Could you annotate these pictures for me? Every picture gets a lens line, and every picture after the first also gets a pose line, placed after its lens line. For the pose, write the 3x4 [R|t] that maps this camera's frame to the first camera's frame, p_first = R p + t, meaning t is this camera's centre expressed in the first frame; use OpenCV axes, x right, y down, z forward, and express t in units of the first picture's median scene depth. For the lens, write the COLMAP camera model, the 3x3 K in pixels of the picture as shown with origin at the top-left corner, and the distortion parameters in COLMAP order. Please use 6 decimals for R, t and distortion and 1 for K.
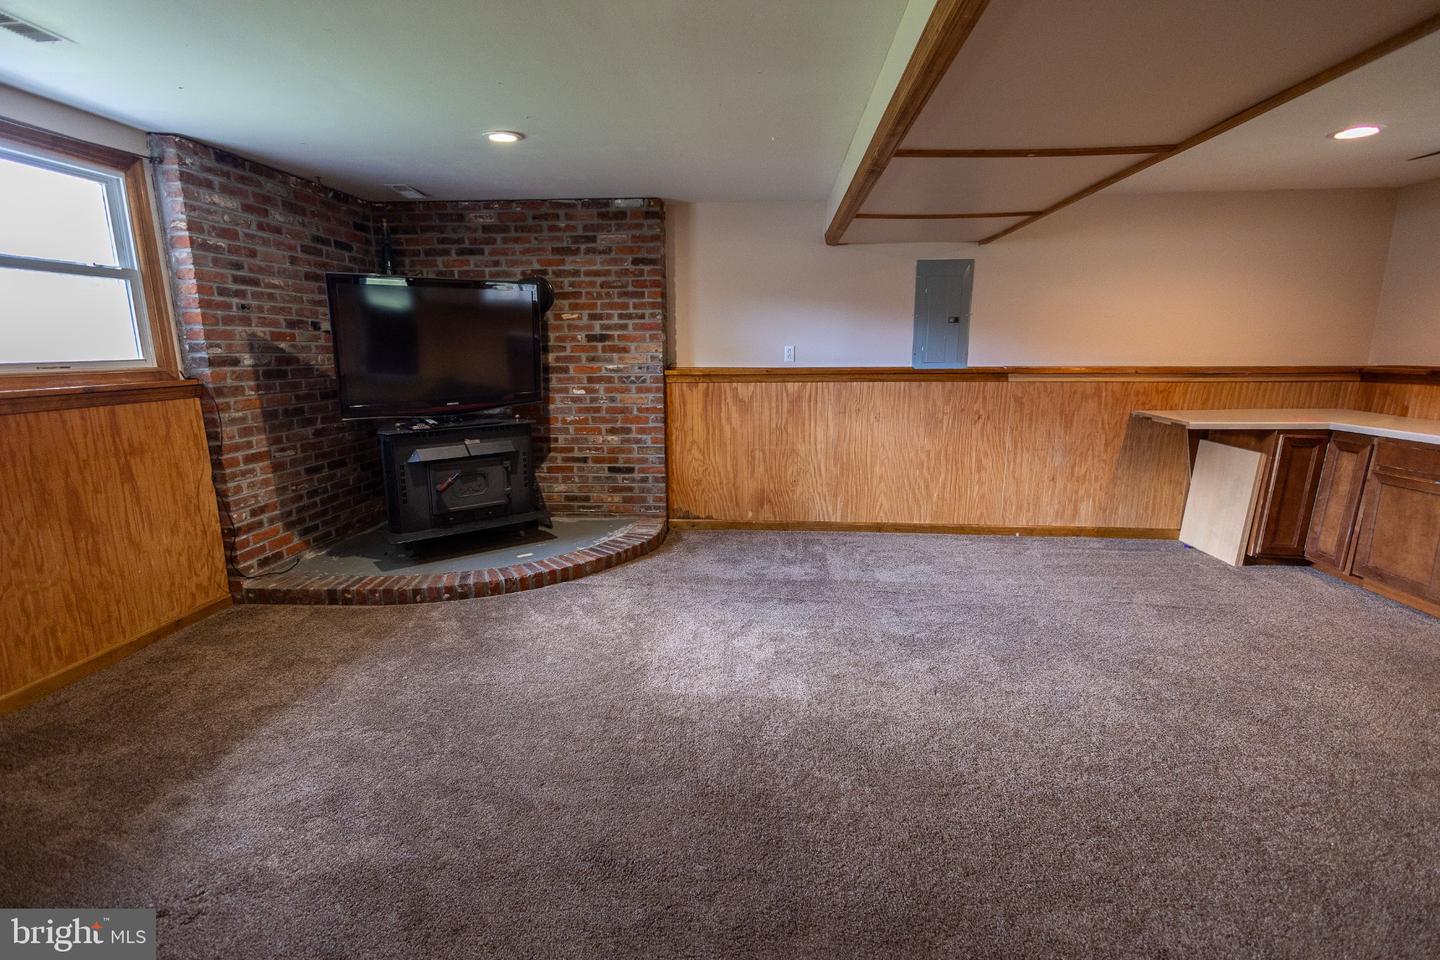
lens RADIAL K [[673.8, 0, 720.0], [0, 673.8, 480.0], [0, 0, 1]] dist [0.010089, -0.000022]
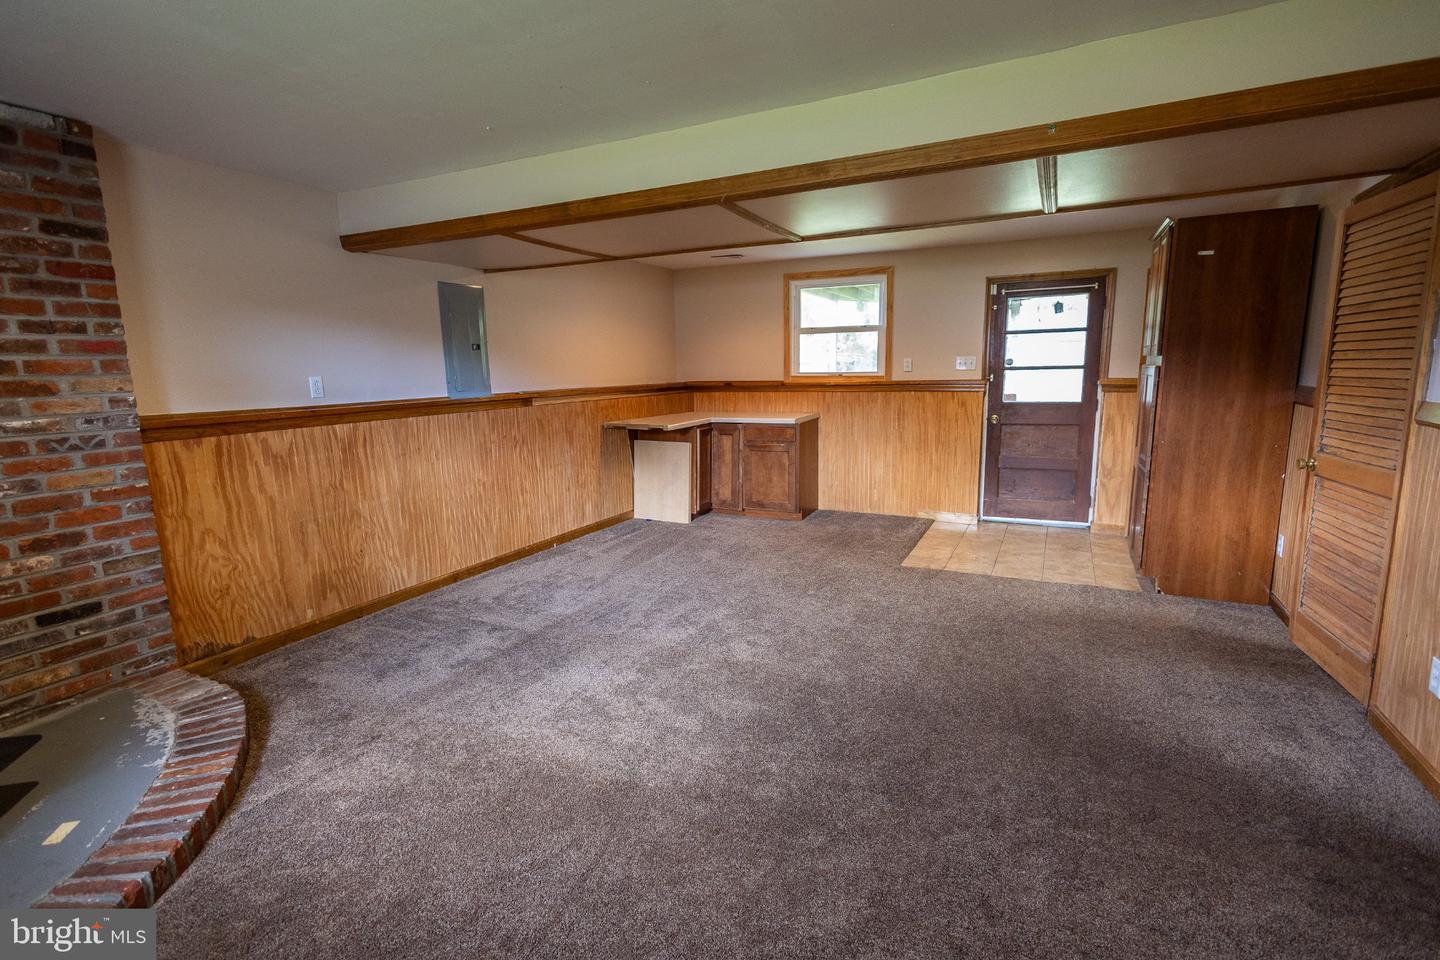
lens RADIAL K [[672.2, 0, 720.0], [0, 672.2, 480.0], [0, 0, 1]] dist [-0.001596, -0.000295]
pose [[0.377455, -0.159905, 0.912117, -0.437782], [0.198302, 0.976087, 0.089058, -0.066811], [-0.904546, 0.147259, 0.400138, 0.325158]]
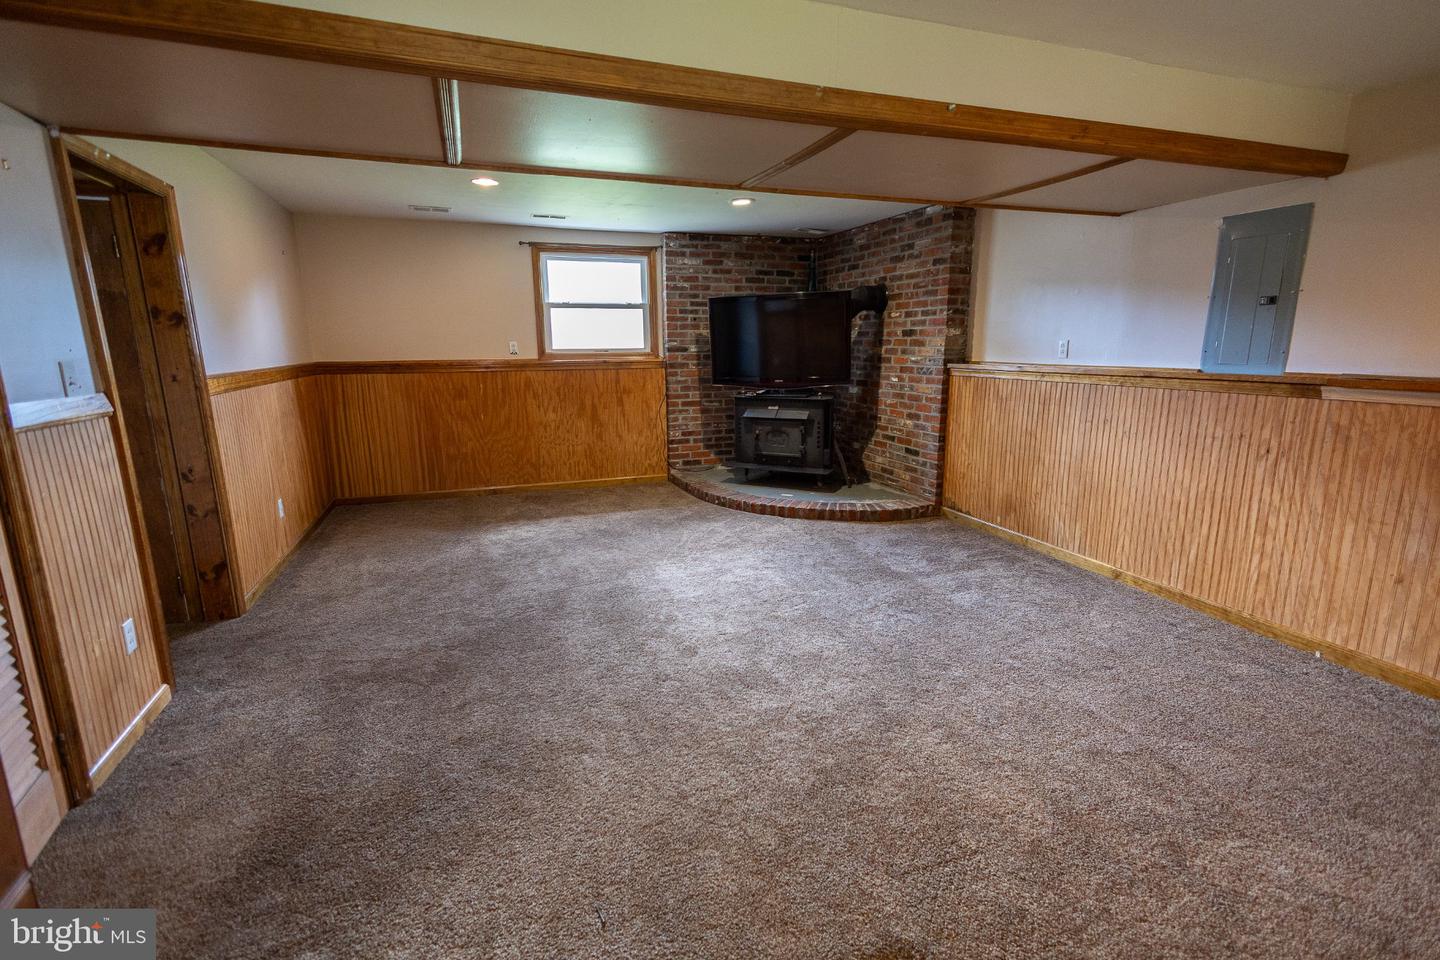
lens RADIAL K [[673.8, 0, 720.0], [0, 673.8, 480.0], [0, 0, 1]] dist [0.010089, -0.000022]
pose [[0.412482, 0.186639, -0.891641, 0.755366], [-0.173451, 0.976972, 0.124260, -0.055419], [0.894301, 0.103401, 0.435356, 0.250043]]
